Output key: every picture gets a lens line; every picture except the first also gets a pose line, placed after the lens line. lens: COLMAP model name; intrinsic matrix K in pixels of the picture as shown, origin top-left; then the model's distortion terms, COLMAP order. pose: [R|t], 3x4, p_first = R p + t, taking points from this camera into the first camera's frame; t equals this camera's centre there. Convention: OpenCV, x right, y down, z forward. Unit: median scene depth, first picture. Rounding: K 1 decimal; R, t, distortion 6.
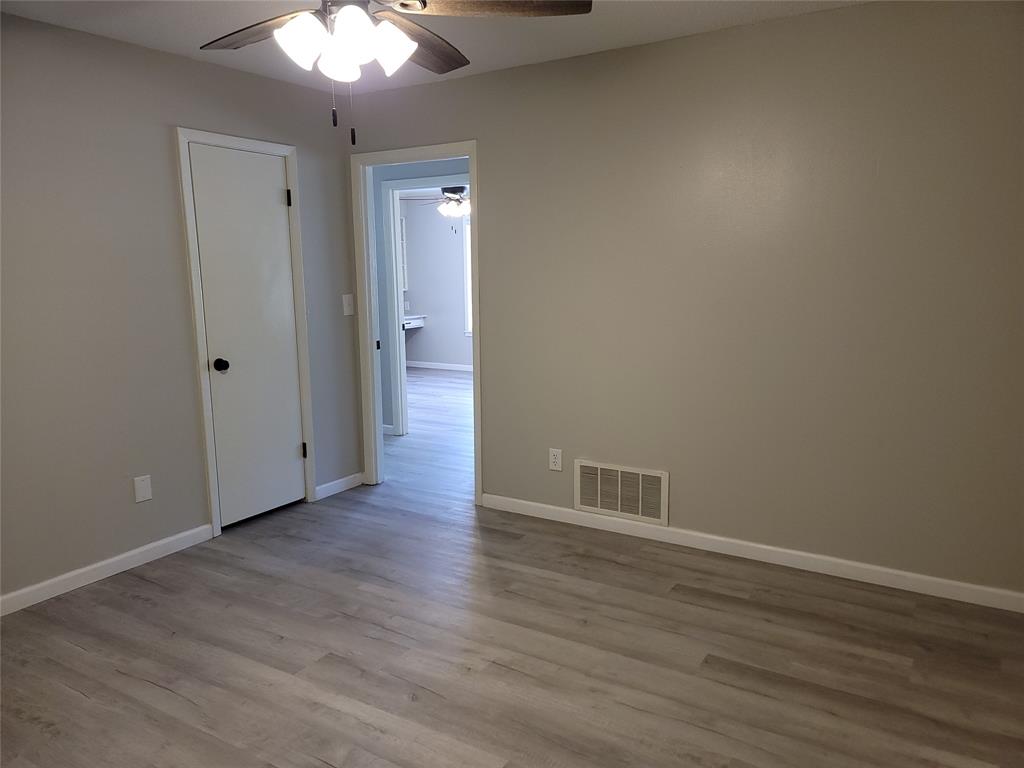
lens RADIAL K [[749.6, 0, 512.8], [0, 749.6, 383.4], [0, 0, 1]] dist [0.080237, -0.069807]
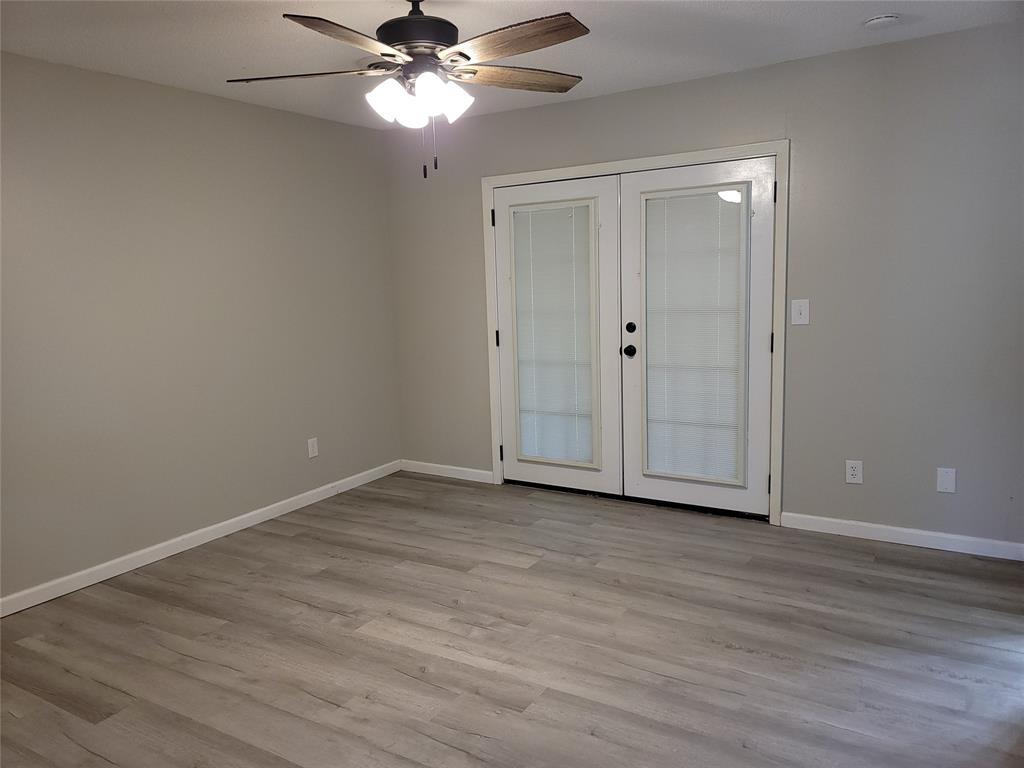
lens RADIAL K [[749.6, 0, 510.2], [0, 749.6, 384.5], [0, 0, 1]] dist [0.080237, -0.069807]
pose [[-0.998669, 0.051454, -0.003428, -0.264650], [0.048331, 0.957096, 0.285711, -0.277412], [0.017982, 0.285165, -0.958310, 1.875072]]
